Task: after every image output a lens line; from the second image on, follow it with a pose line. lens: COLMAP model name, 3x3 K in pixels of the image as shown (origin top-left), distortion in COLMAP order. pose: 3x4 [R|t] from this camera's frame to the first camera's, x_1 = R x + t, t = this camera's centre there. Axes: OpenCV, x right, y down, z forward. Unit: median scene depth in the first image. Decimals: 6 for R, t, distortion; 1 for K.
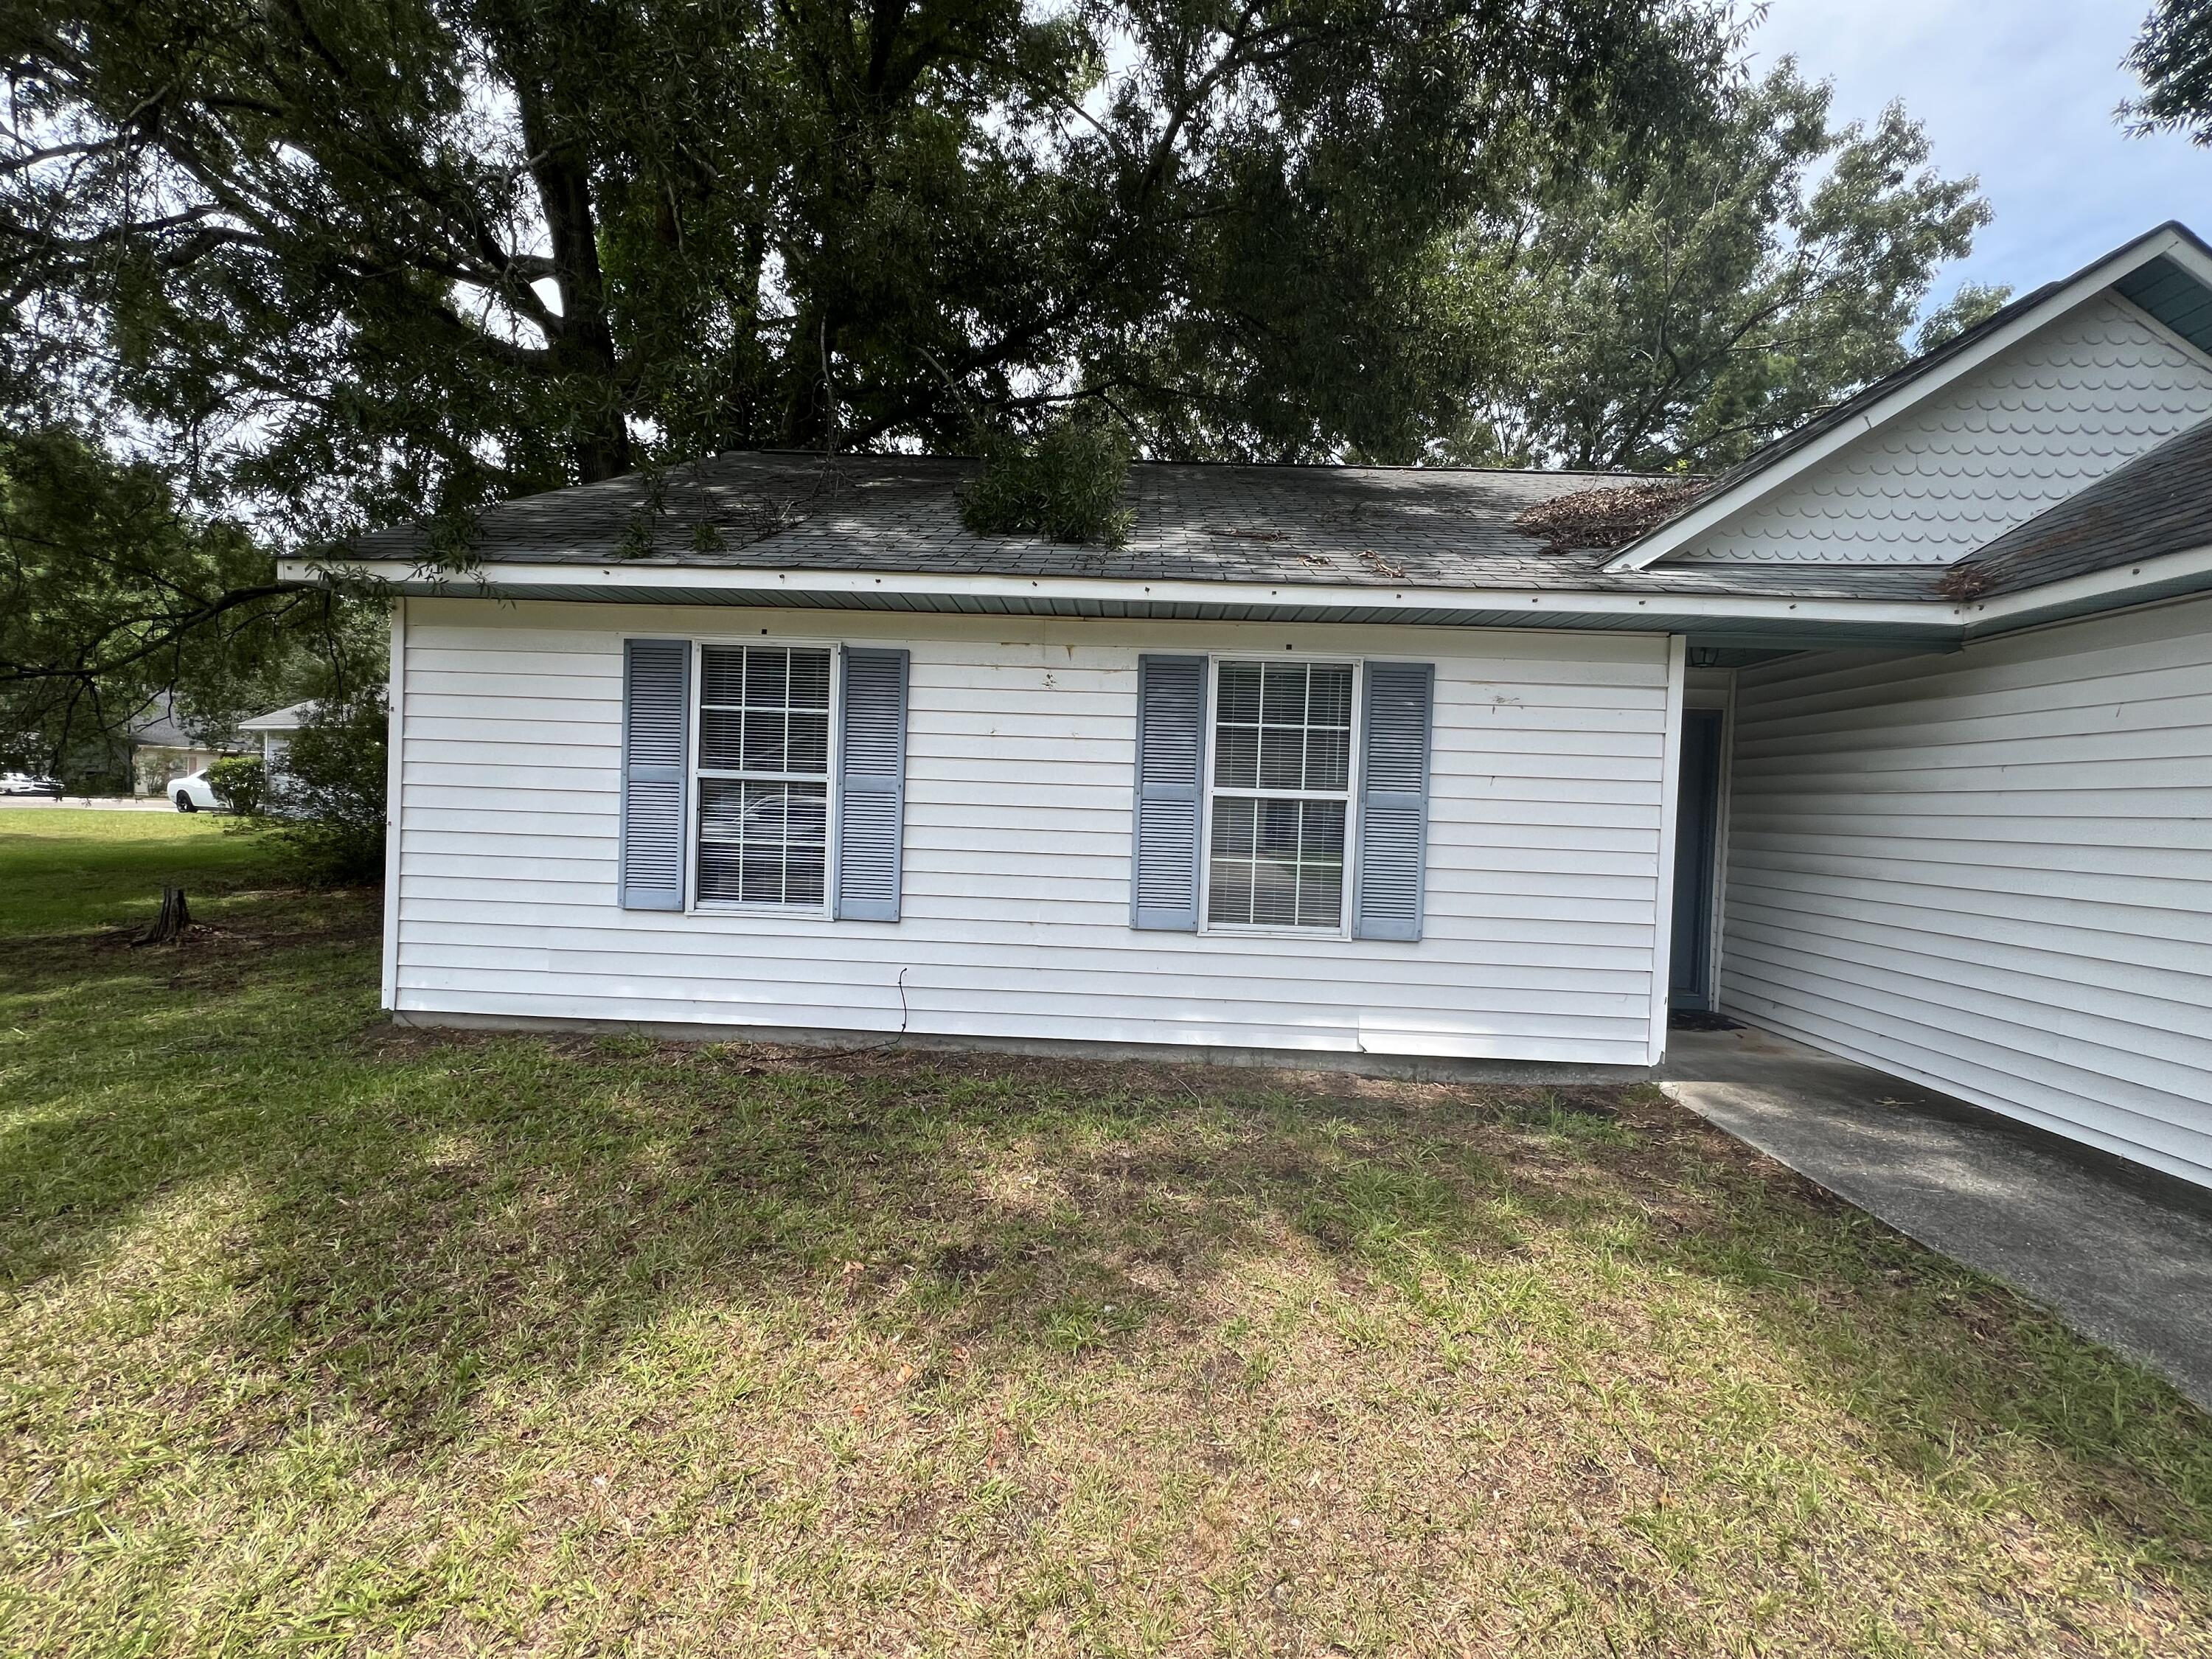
lens RADIAL K [[881.9, 0, 1097.3], [0, 881.9, 823.6], [0, 0, 1]] dist [-0.006808, 0.001003]
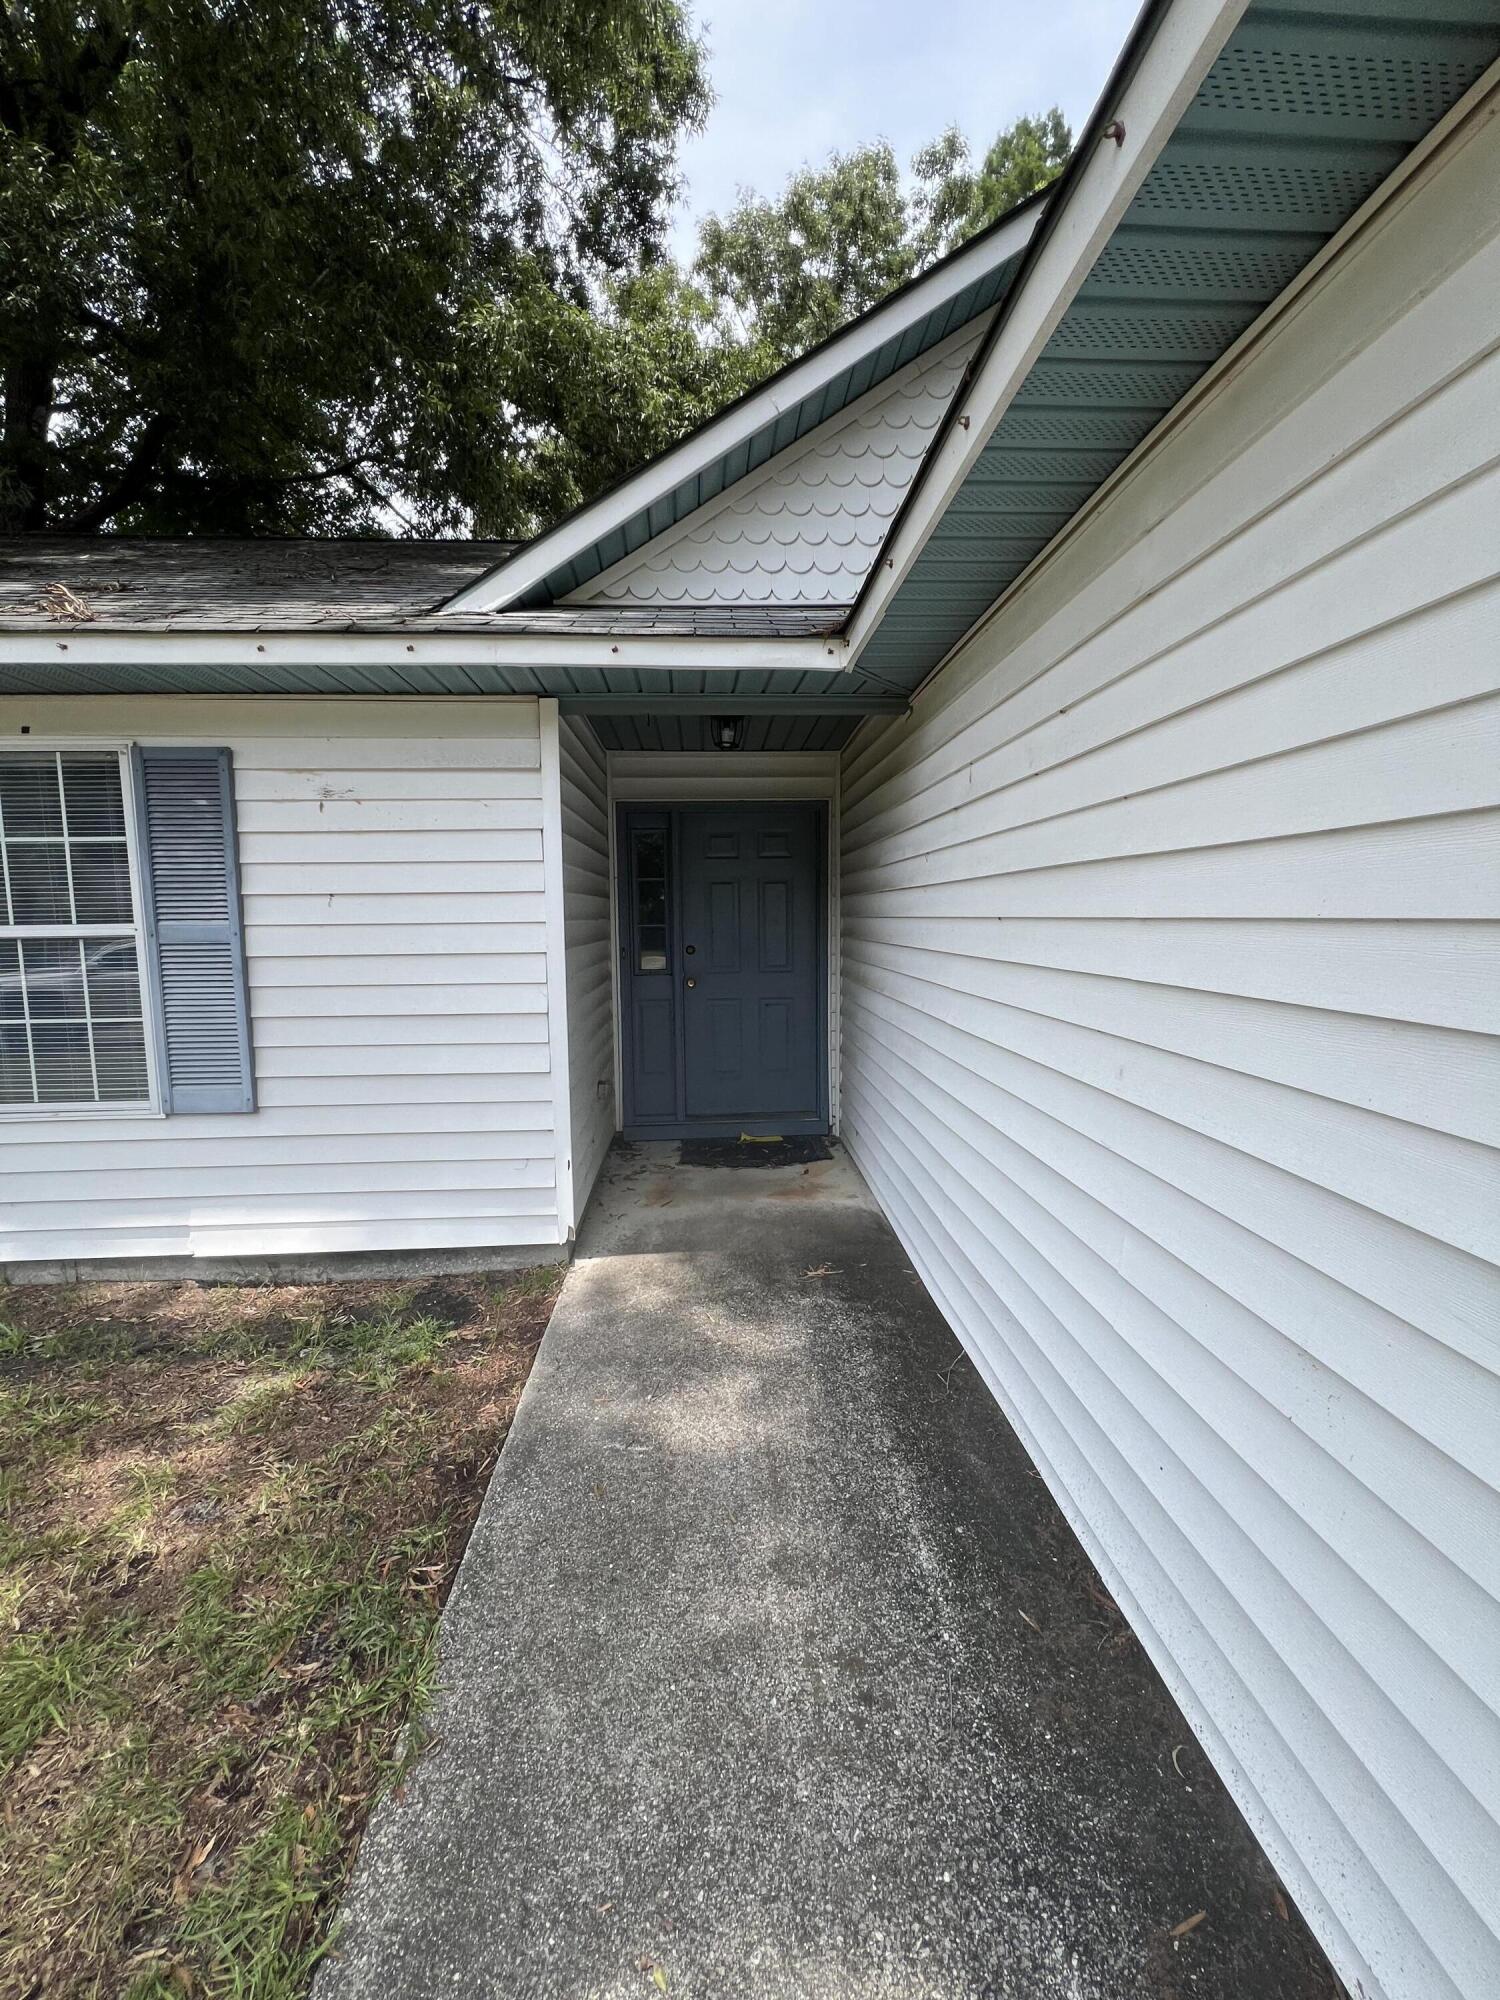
lens RADIAL K [[797.4, 0, 752.4], [0, 797.4, 1000.9], [0, 0, 1]] dist [-0.006808, 0.001003]
pose [[0.994236, -0.058529, 0.089827, 0.742106], [0.050063, 0.994335, 0.093765, -0.008388], [-0.094806, -0.088727, 0.991534, 0.267111]]
